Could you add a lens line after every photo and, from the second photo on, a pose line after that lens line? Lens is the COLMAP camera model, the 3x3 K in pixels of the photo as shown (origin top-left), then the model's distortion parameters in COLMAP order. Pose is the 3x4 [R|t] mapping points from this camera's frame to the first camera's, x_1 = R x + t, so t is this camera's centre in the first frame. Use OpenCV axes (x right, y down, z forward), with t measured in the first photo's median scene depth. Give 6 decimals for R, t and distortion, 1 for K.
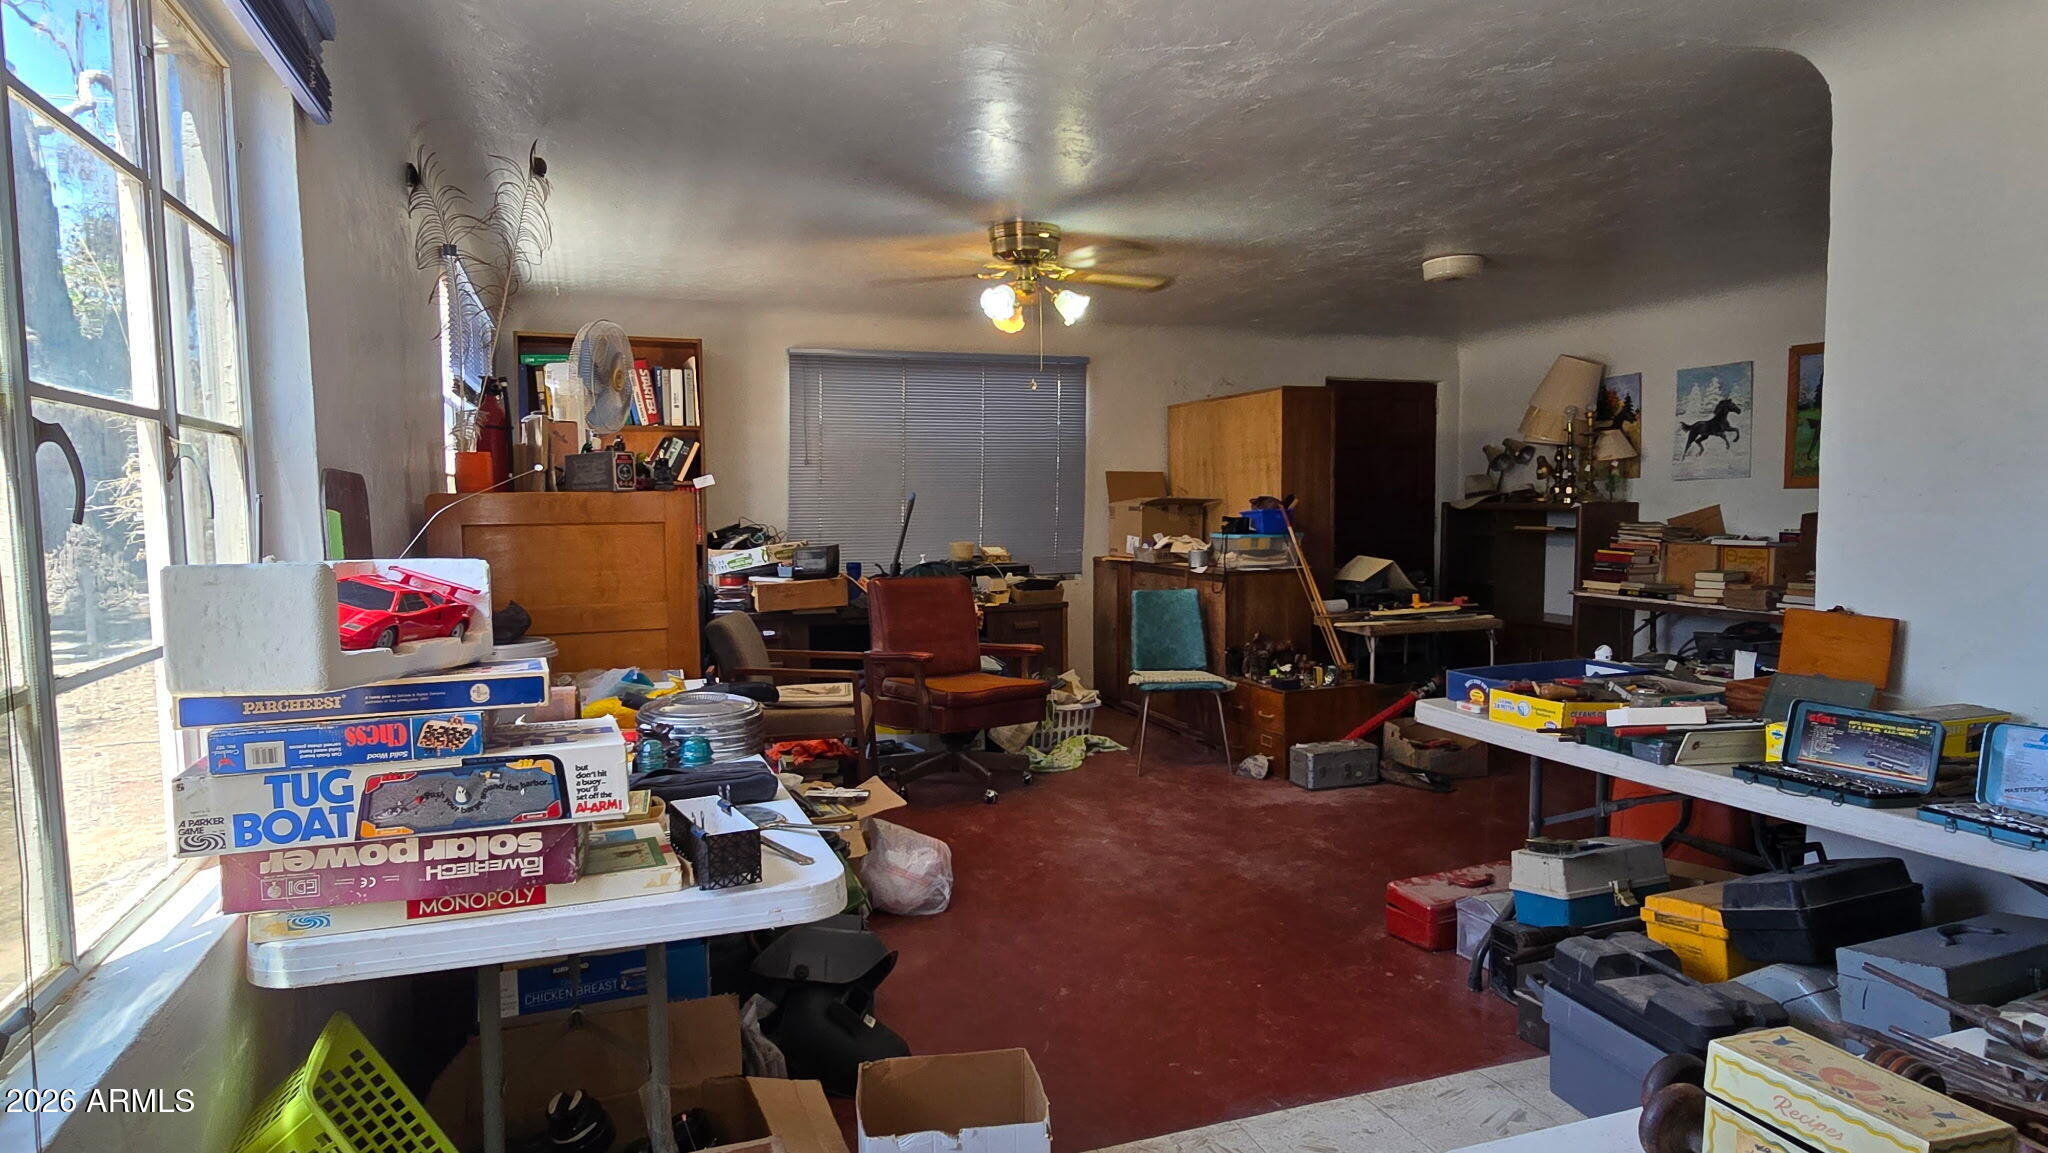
lens RADIAL K [[1187.1, 0, 1036.4], [0, 1187.1, 594.6], [0, 0, 1]] dist [-0.007680, -0.002727]
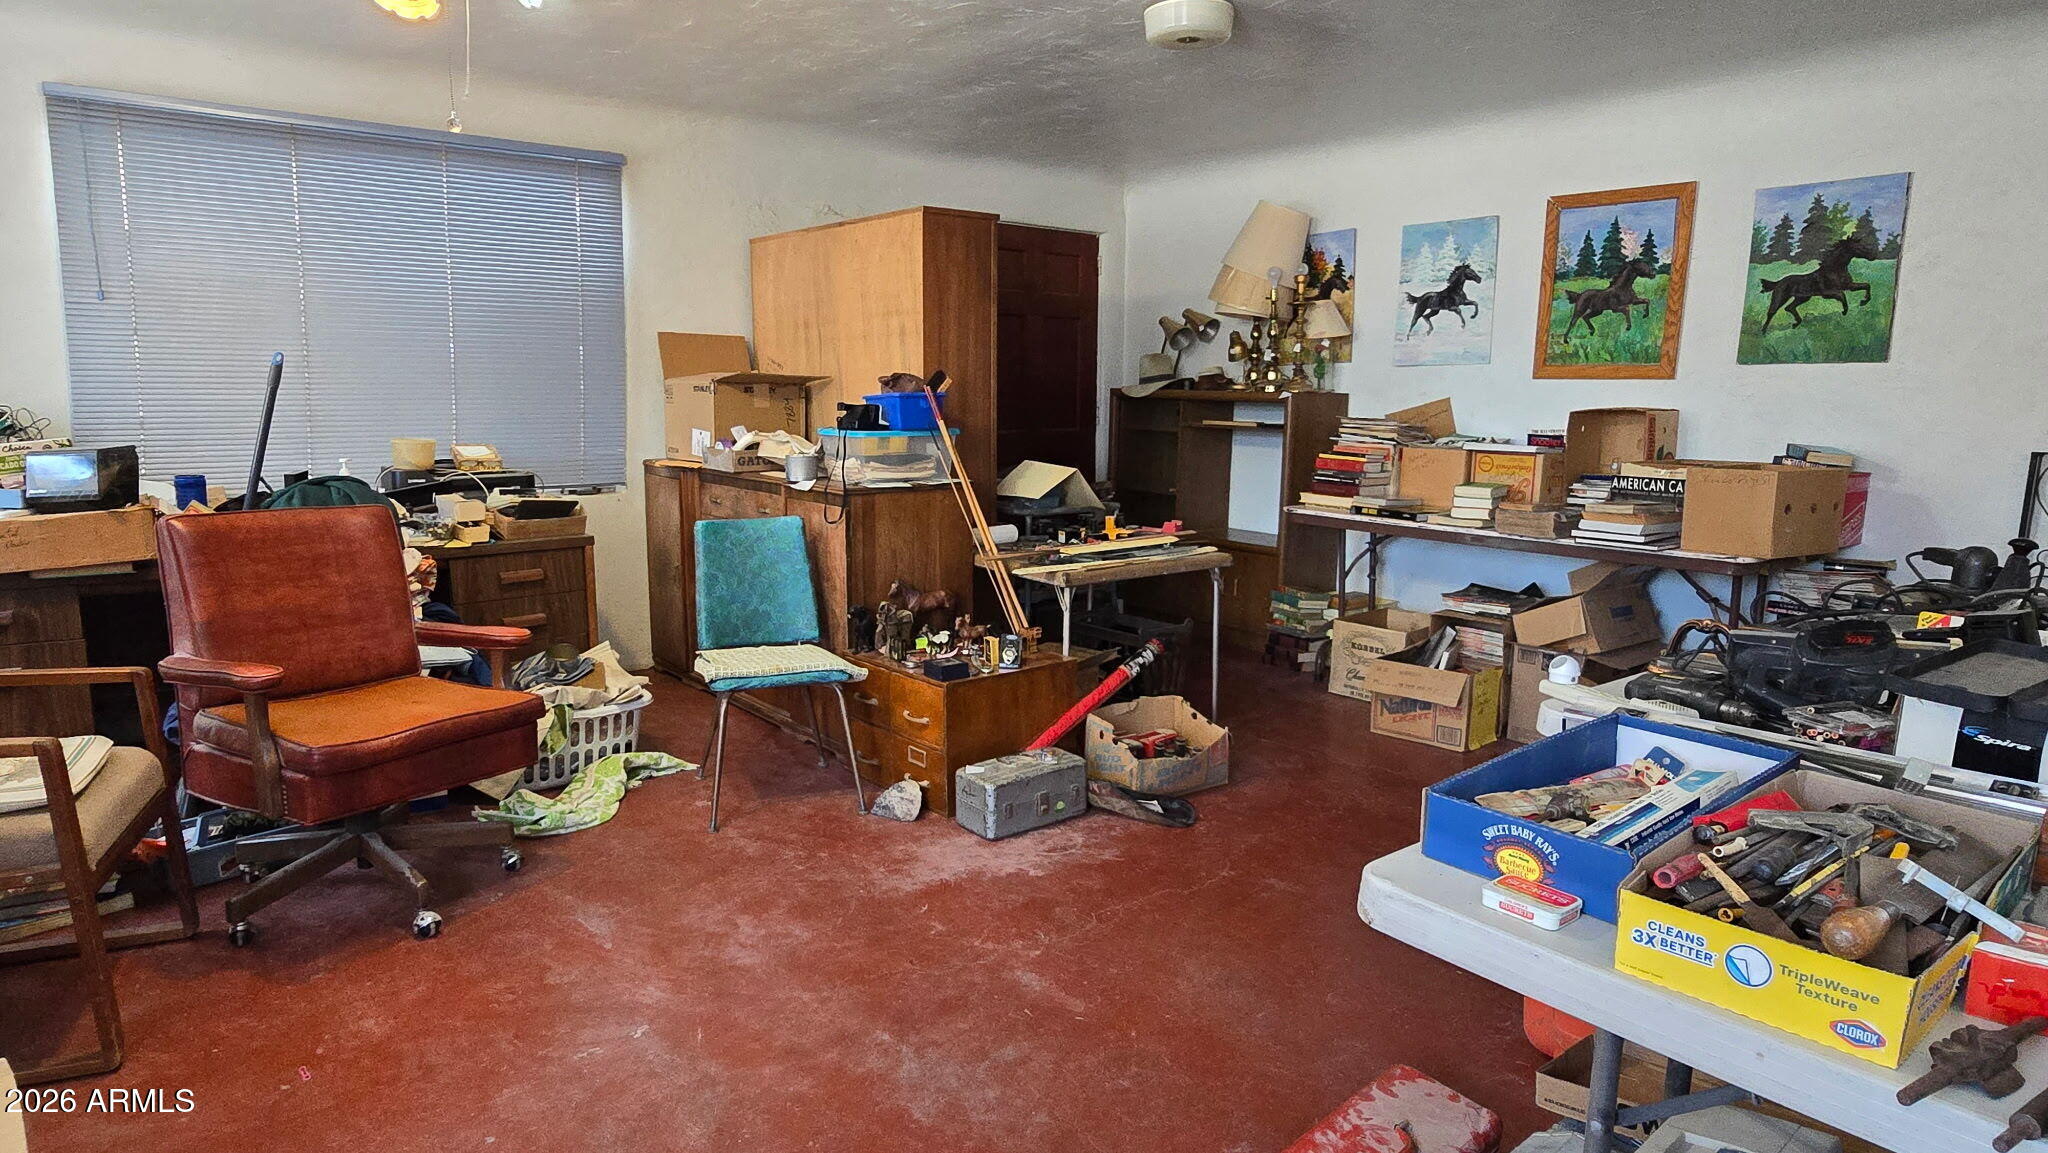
lens RADIAL K [[1187.1, 0, 1032.7], [0, 1187.1, 589.2], [0, 0, 1]] dist [-0.007680, -0.002727]
pose [[0.944758, -0.035588, 0.325830, 0.043011], [0.005484, 0.995665, 0.092849, -0.024358], [-0.327722, -0.085933, 0.940858, 0.348928]]
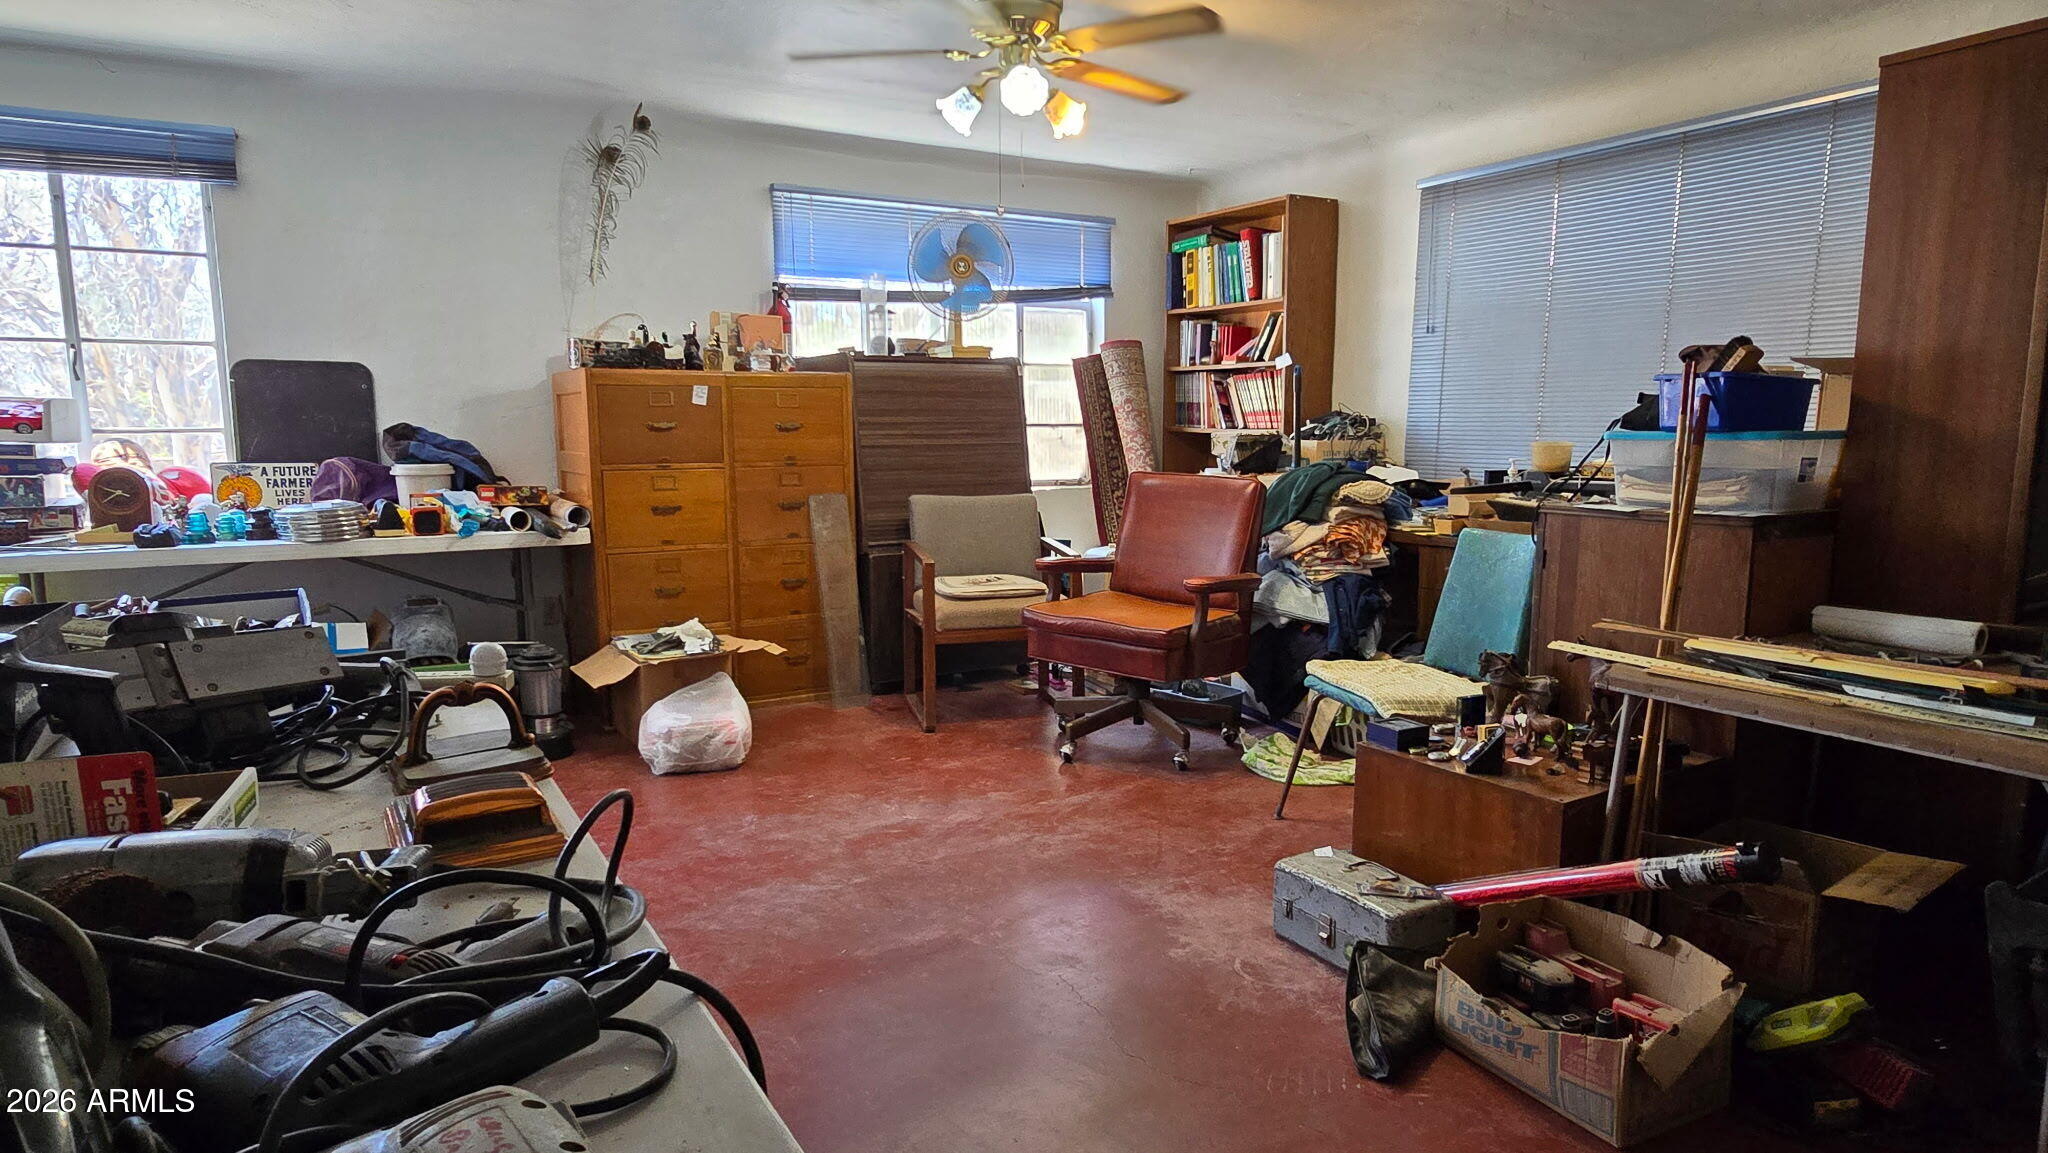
lens RADIAL K [[1187.1, 0, 1019.3], [0, 1187.1, 592.5], [0, 0, 1]] dist [-0.007680, -0.002727]
pose [[0.182387, 0.149810, -0.971747, 0.585184], [-0.078327, 0.987397, 0.137521, -0.033304], [0.980102, 0.051032, 0.191822, 0.679370]]
